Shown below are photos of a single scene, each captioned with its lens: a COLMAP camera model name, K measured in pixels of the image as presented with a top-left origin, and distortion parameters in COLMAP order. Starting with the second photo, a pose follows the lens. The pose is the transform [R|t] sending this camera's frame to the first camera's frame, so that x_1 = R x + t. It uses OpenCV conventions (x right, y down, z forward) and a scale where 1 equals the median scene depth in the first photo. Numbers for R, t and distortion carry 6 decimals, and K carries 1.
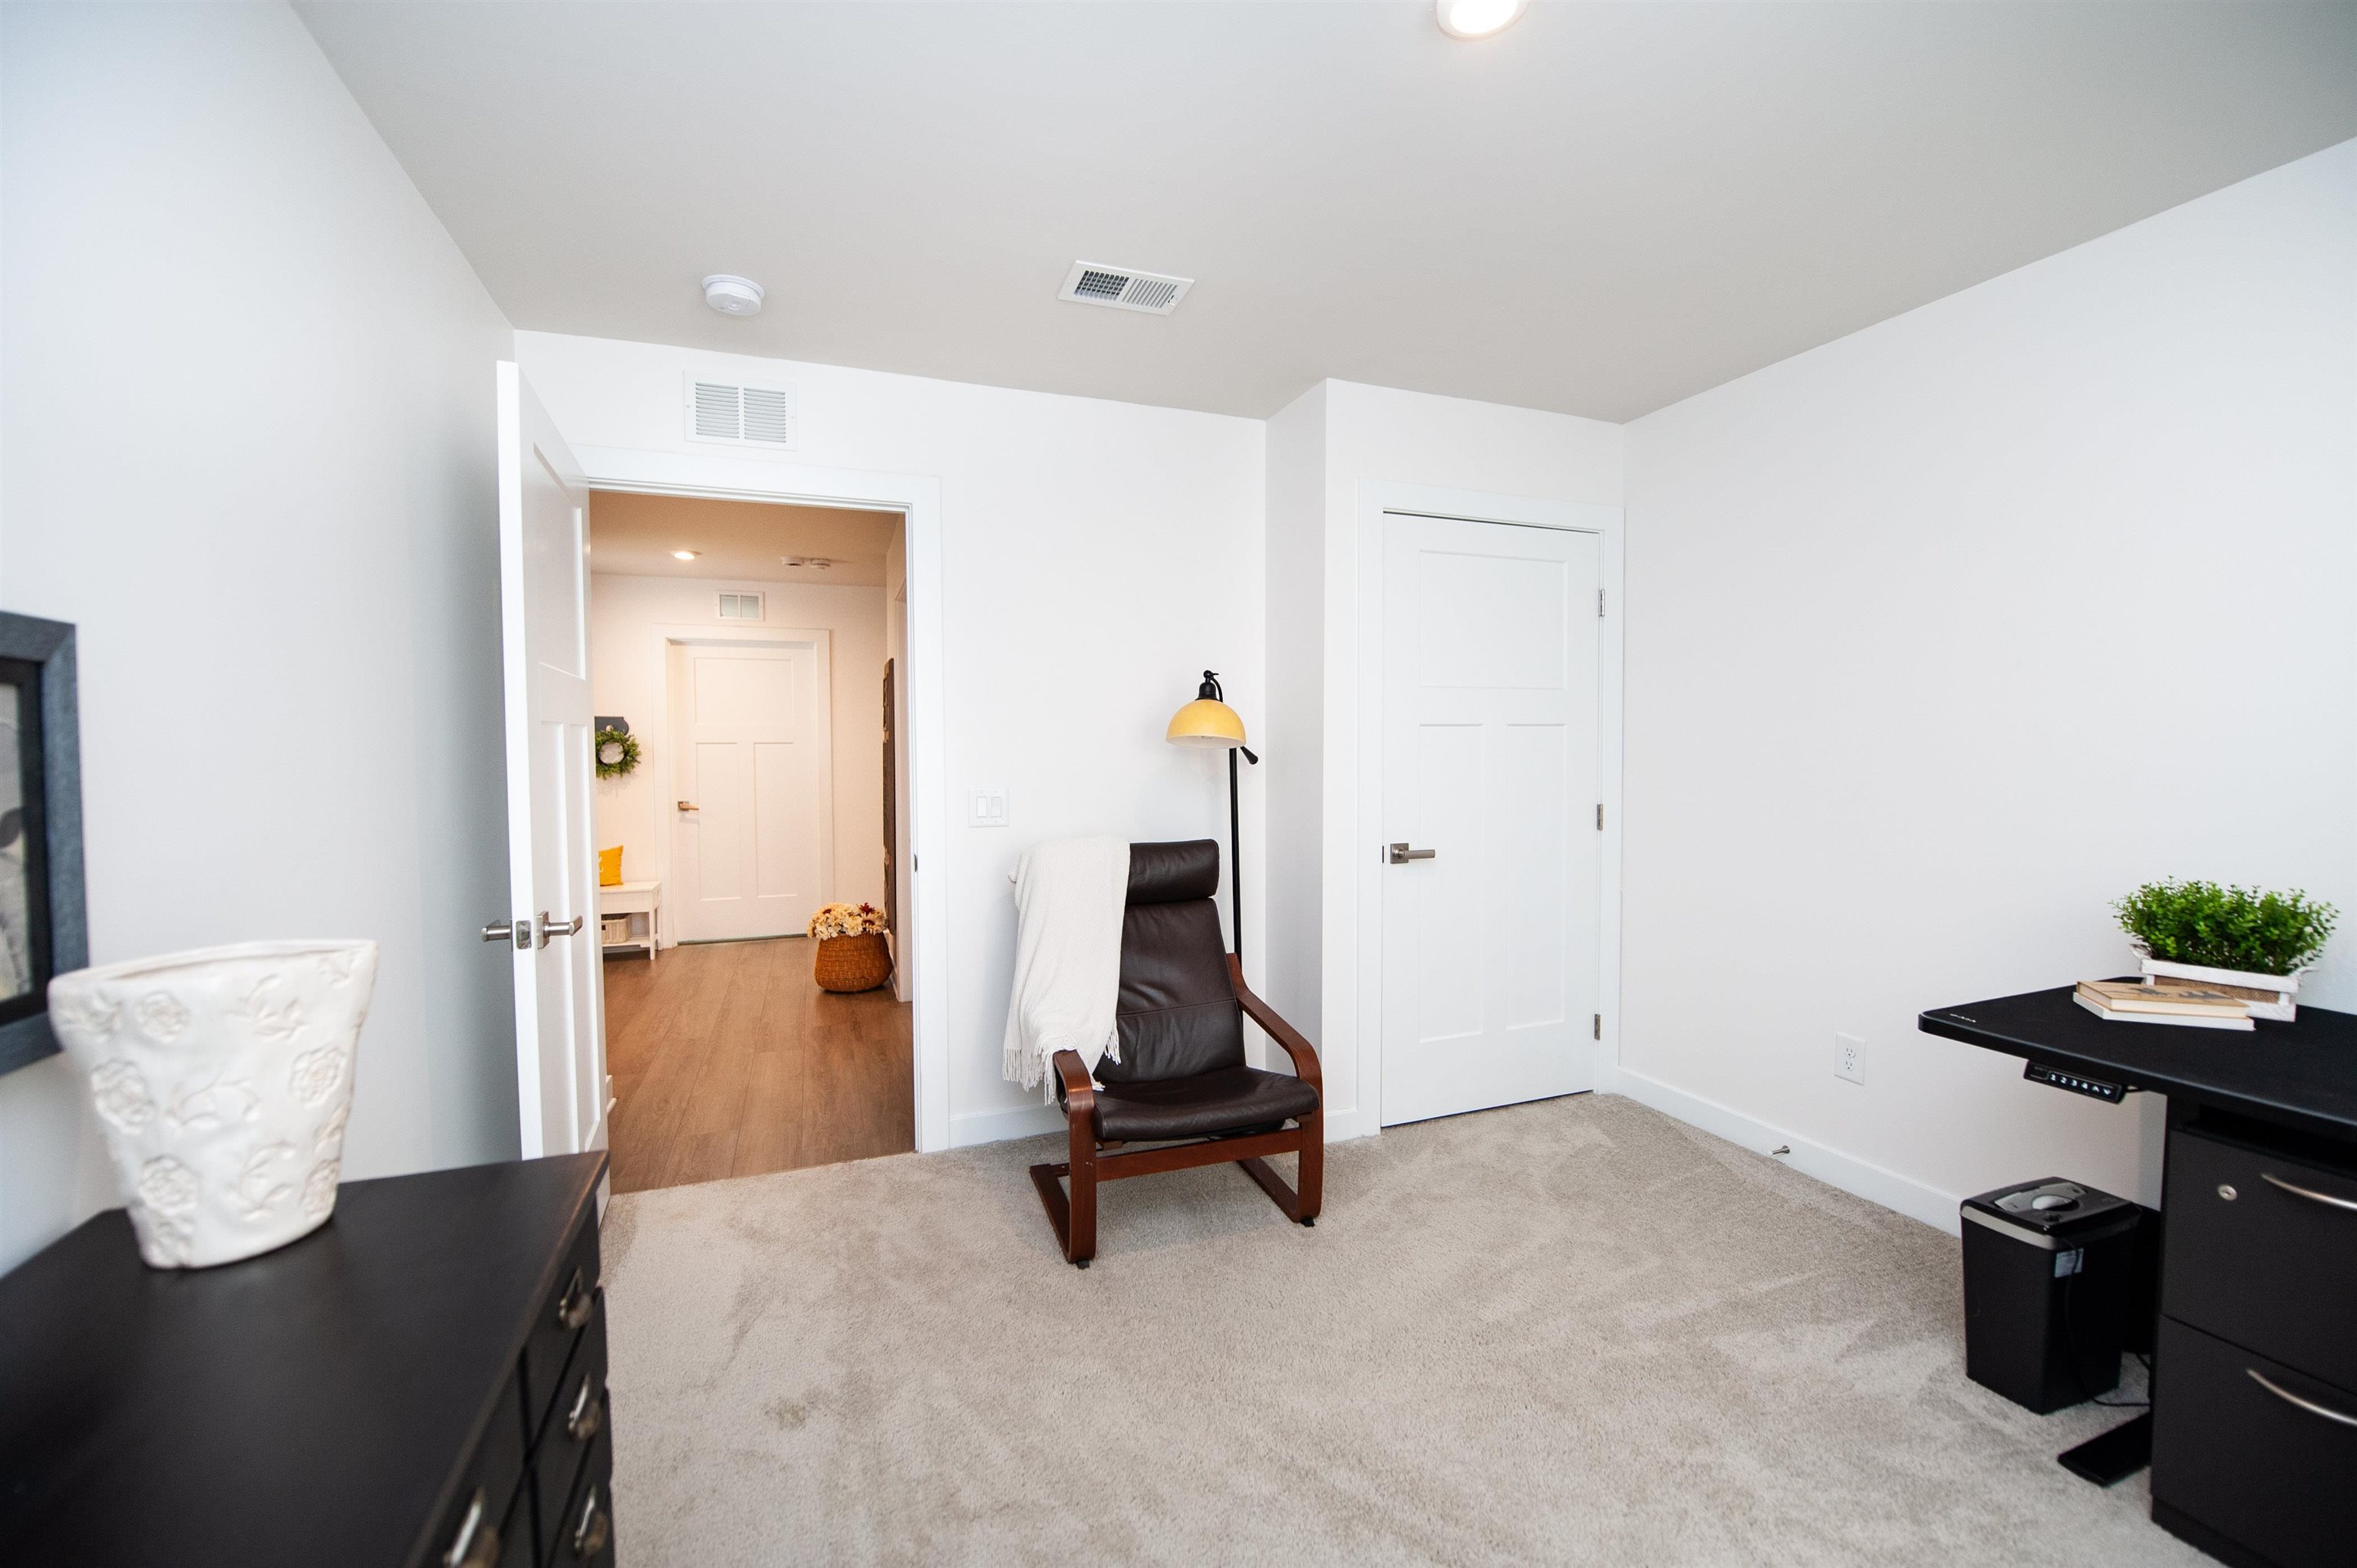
lens RADIAL K [[972.2, 0, 1185.5], [0, 972.2, 786.6], [0, 0, 1]] dist [-0.019378, -0.000821]
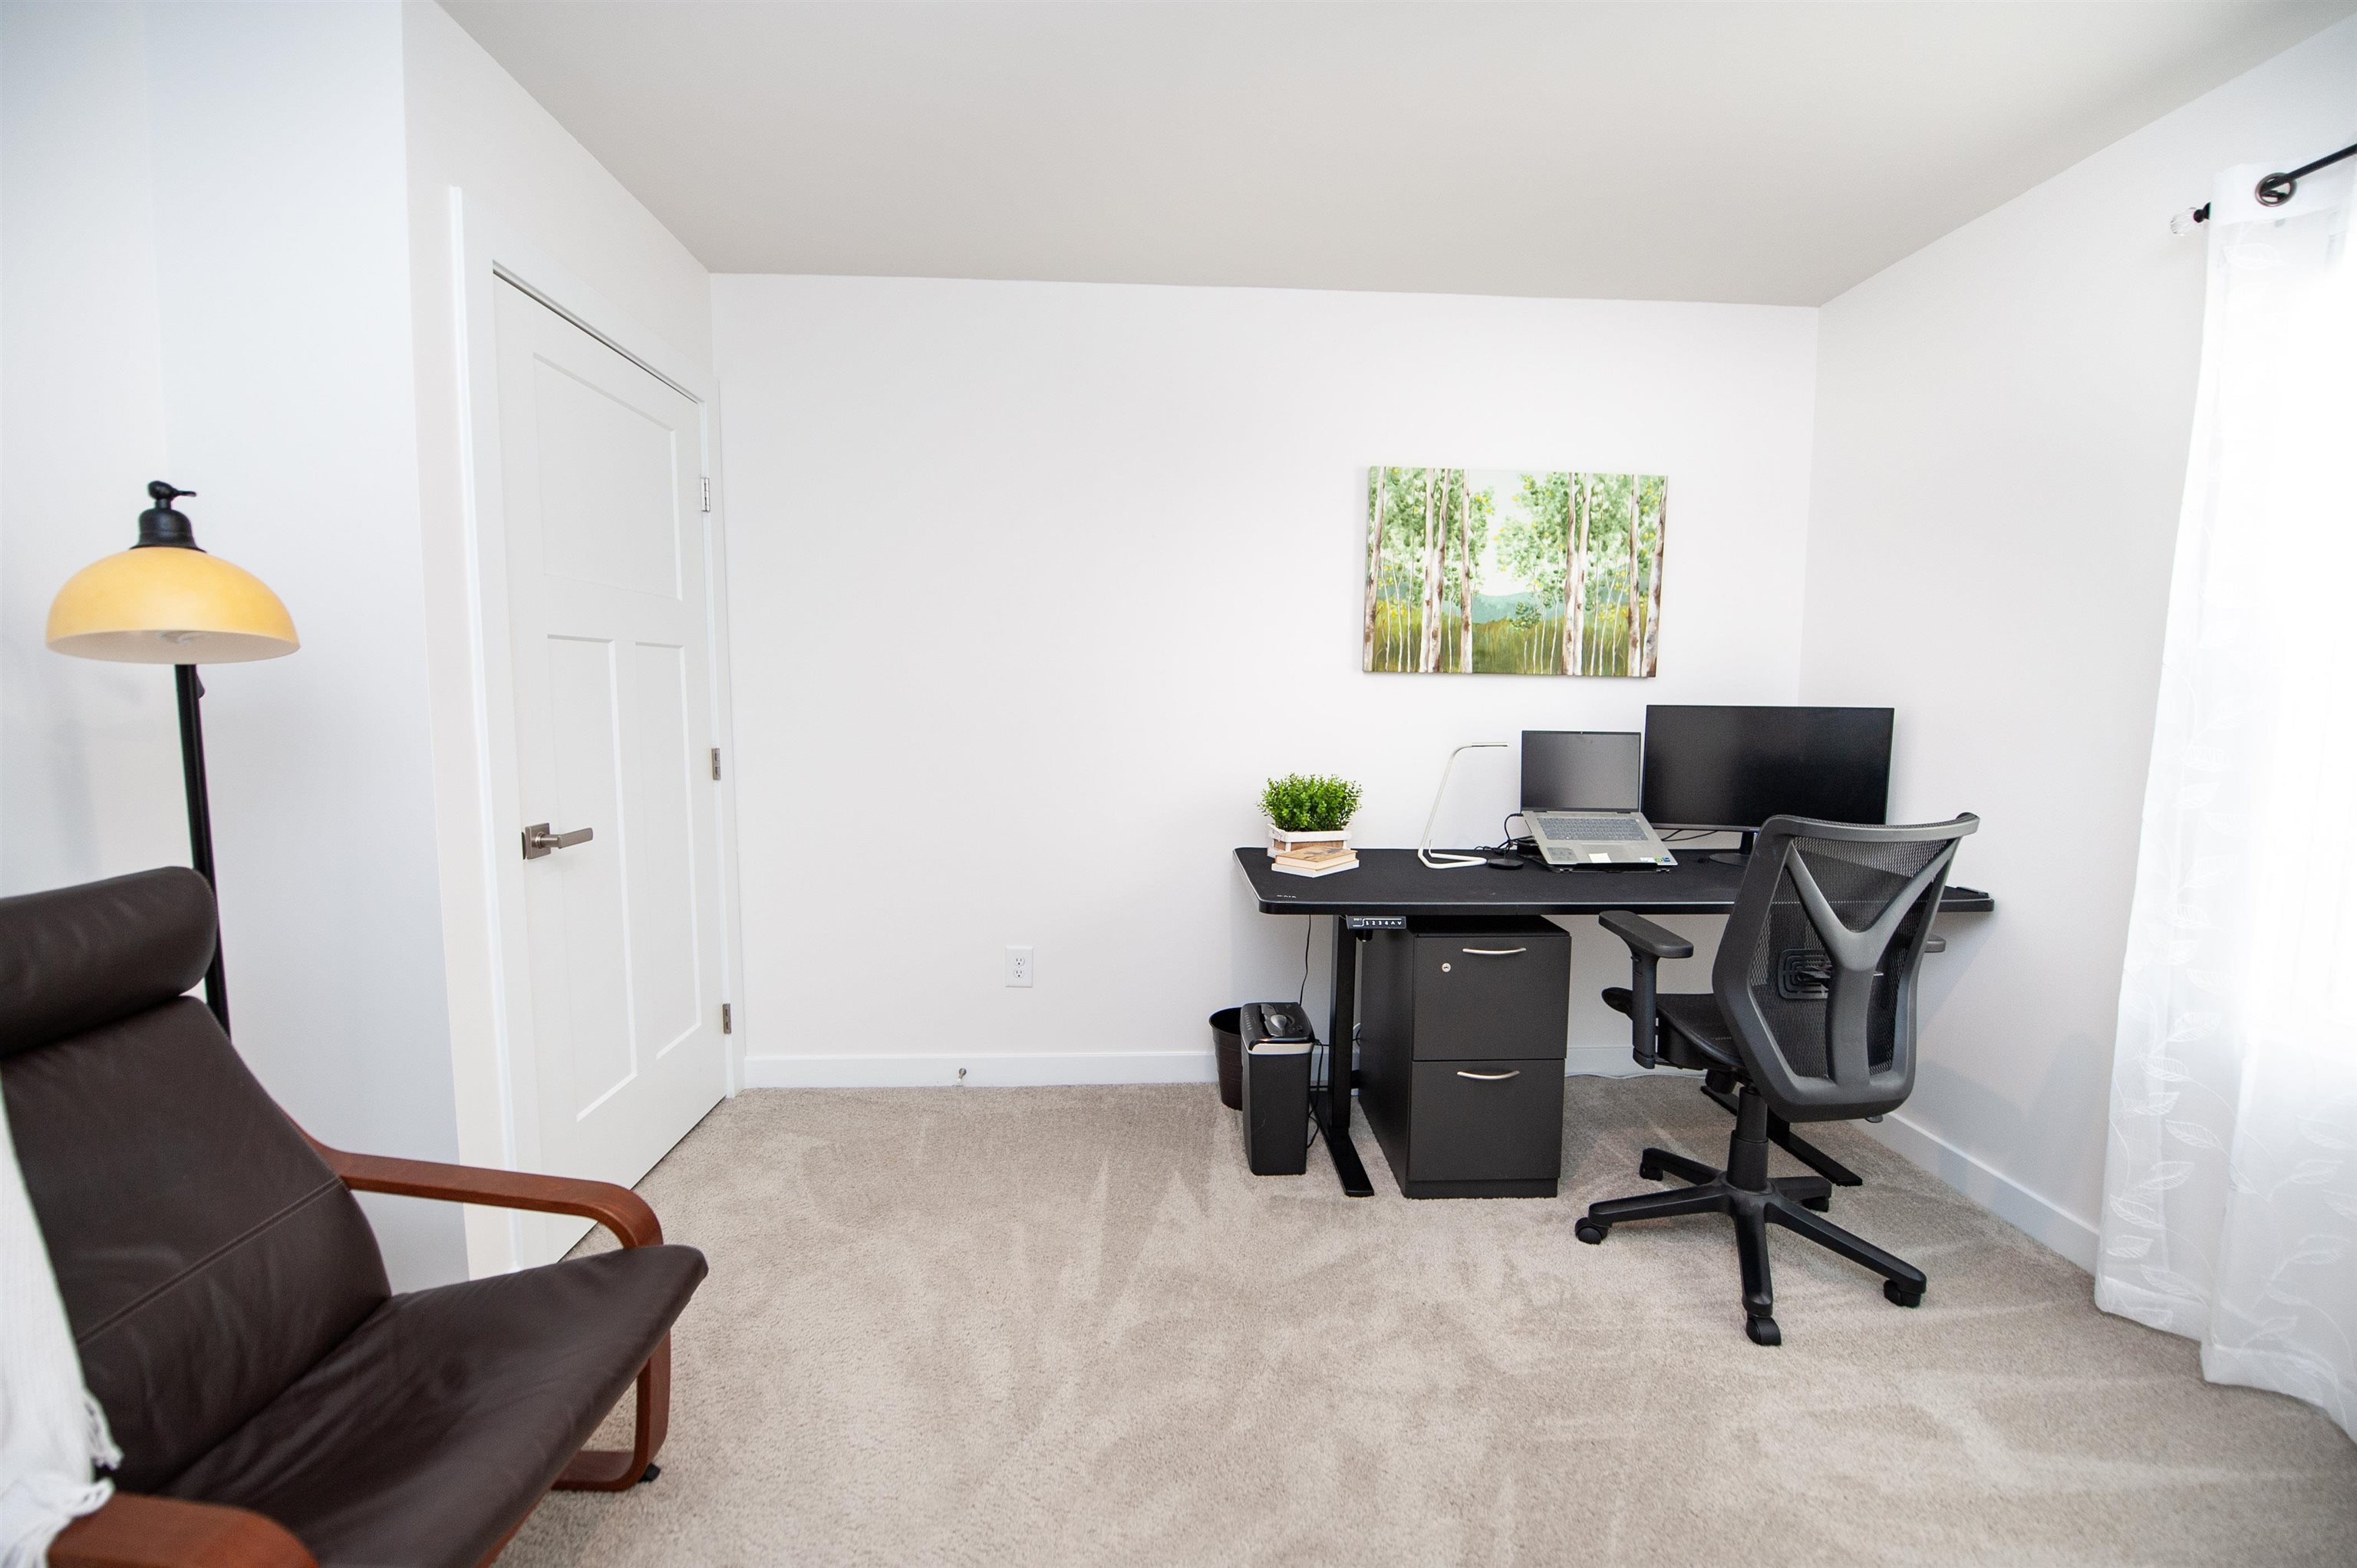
lens RADIAL K [[972.2, 0, 1185.5], [0, 972.2, 786.6], [0, 0, 1]] dist [-0.019378, -0.000821]
pose [[0.311751, -0.086555, 0.946213, -0.267640], [0.028586, 0.996246, 0.081714, -0.005688], [-0.949734, 0.001574, 0.313055, 0.466698]]
